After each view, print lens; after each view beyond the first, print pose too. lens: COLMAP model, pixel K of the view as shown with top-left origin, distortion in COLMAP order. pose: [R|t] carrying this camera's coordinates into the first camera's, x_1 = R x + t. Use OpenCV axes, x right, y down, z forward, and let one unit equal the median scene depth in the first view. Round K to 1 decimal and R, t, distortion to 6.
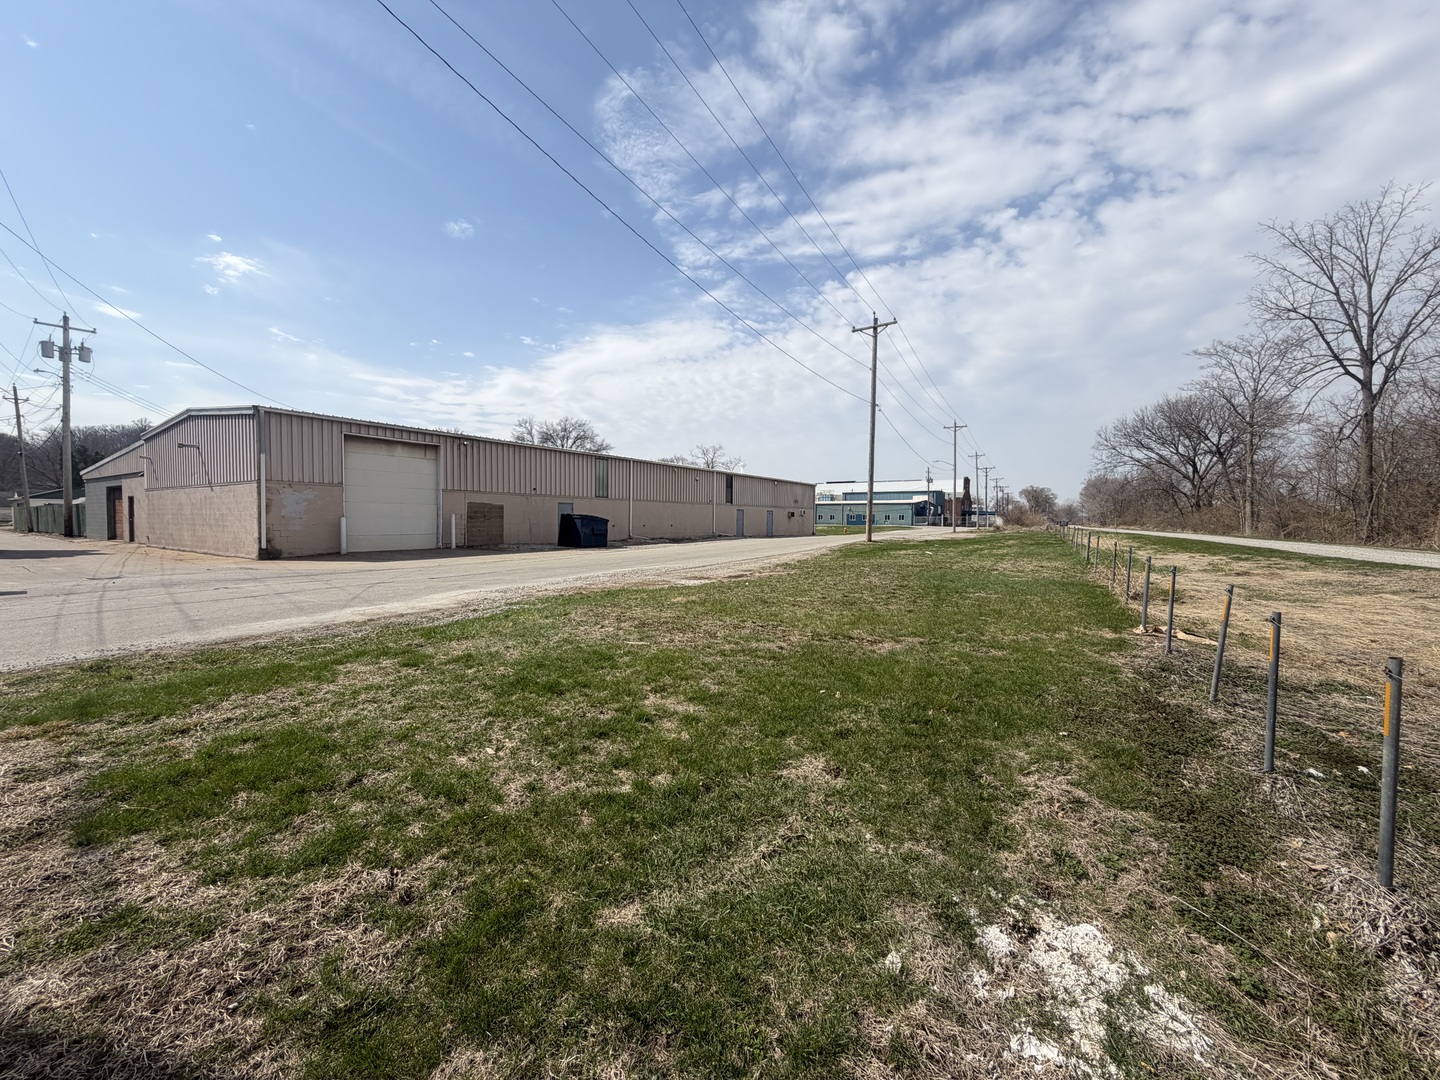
lens RADIAL K [[573.3, 0, 720.0], [0, 573.3, 540.0], [0, 0, 1]] dist [-0.000924, -0.000072]
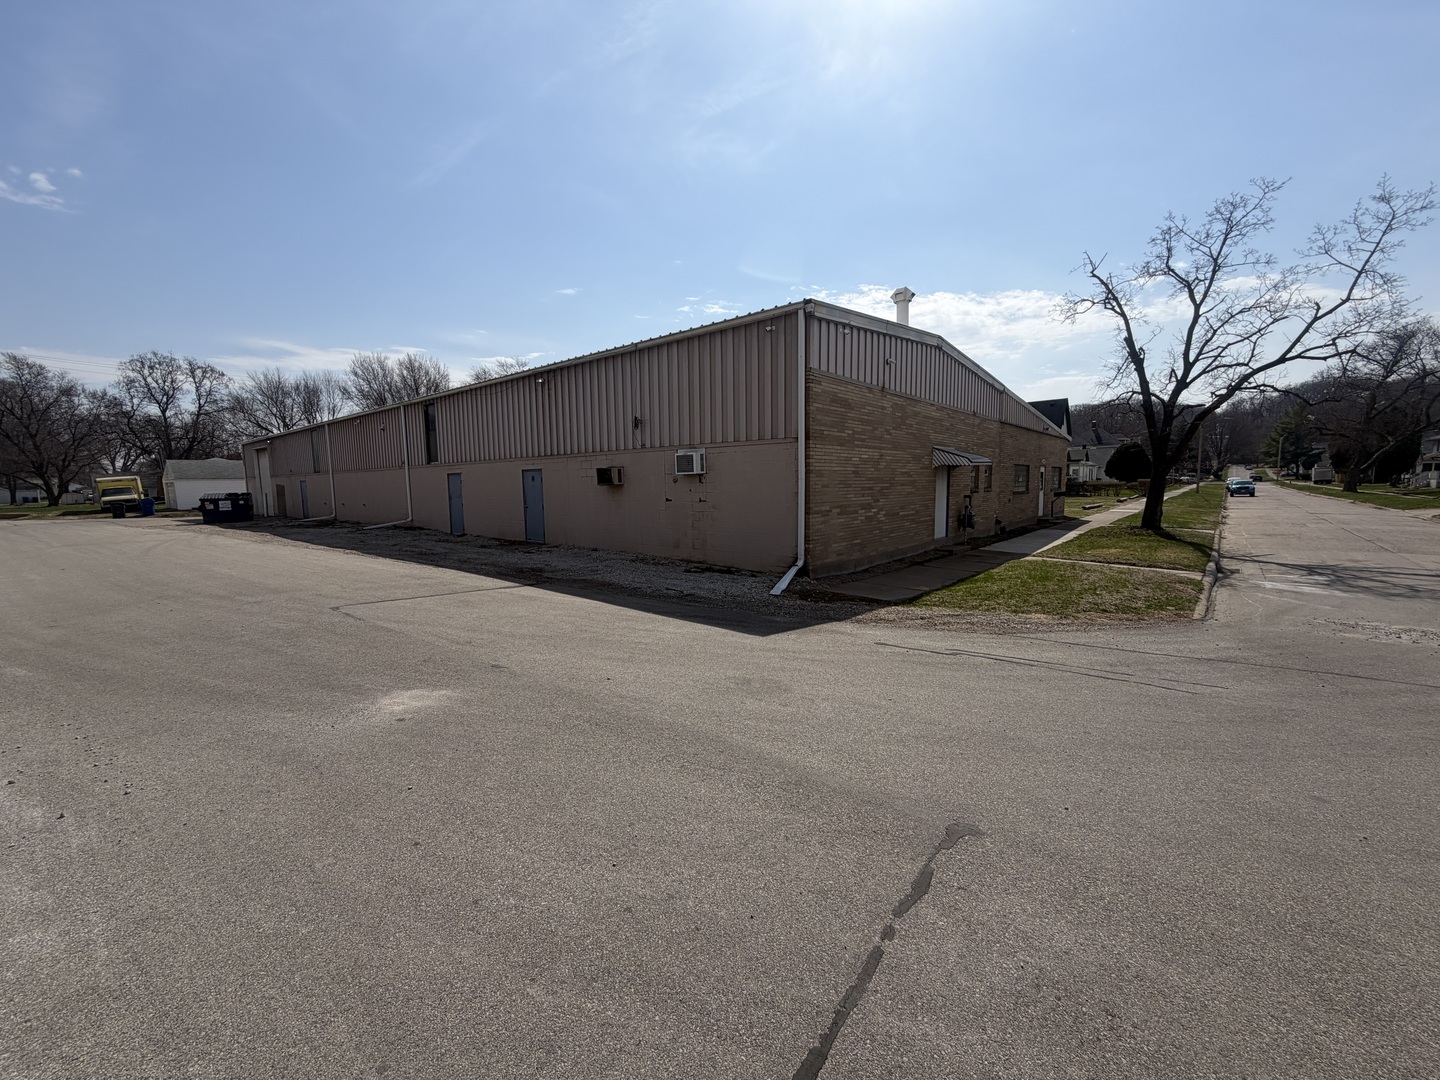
lens RADIAL K [[573.3, 0, 720.0], [0, 573.3, 540.0], [0, 0, 1]] dist [-0.000924, -0.000072]
pose [[-0.155698, 0.094086, -0.983314, 0.898497], [-0.018479, 0.995002, 0.098131, -0.099884], [0.987632, 0.033450, -0.153181, 2.584969]]
